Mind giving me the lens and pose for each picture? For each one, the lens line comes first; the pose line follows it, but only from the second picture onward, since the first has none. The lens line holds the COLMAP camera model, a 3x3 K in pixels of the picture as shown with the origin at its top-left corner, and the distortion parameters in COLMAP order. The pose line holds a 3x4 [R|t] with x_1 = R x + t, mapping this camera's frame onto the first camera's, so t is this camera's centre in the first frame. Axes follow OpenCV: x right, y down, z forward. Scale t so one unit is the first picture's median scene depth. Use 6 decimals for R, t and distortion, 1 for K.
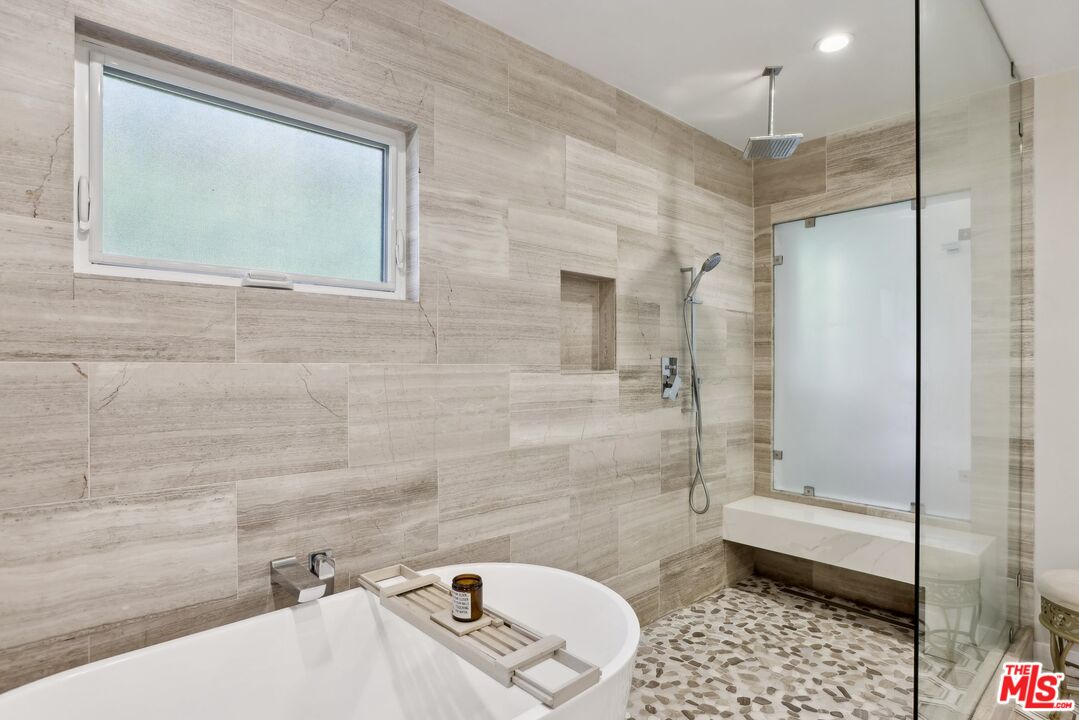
lens RADIAL K [[588.2, 0, 540.2], [0, 588.2, 365.4], [0, 0, 1]] dist [-0.040865, 0.000194]
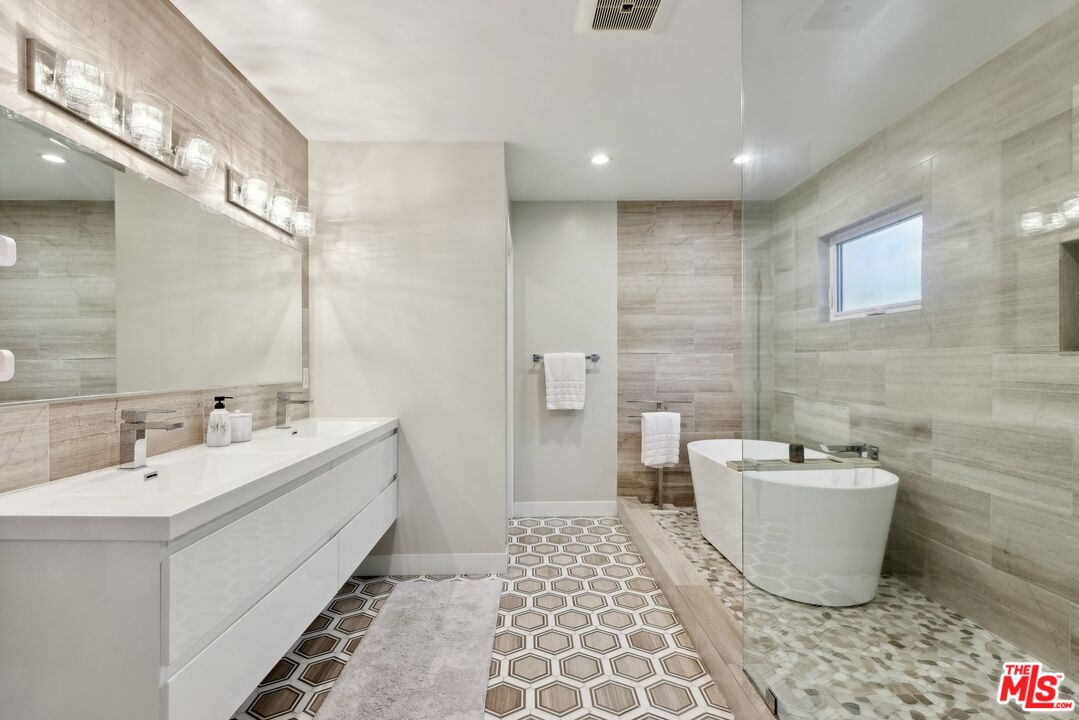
lens RADIAL K [[588.2, 0, 539.8], [0, 588.2, 361.6], [0, 0, 1]] dist [-0.040865, 0.000194]
pose [[-0.651756, -0.004610, -0.758415, 1.593146], [-0.000255, 0.999983, -0.005858, 0.038997], [0.758429, -0.003625, -0.651746, 1.221438]]
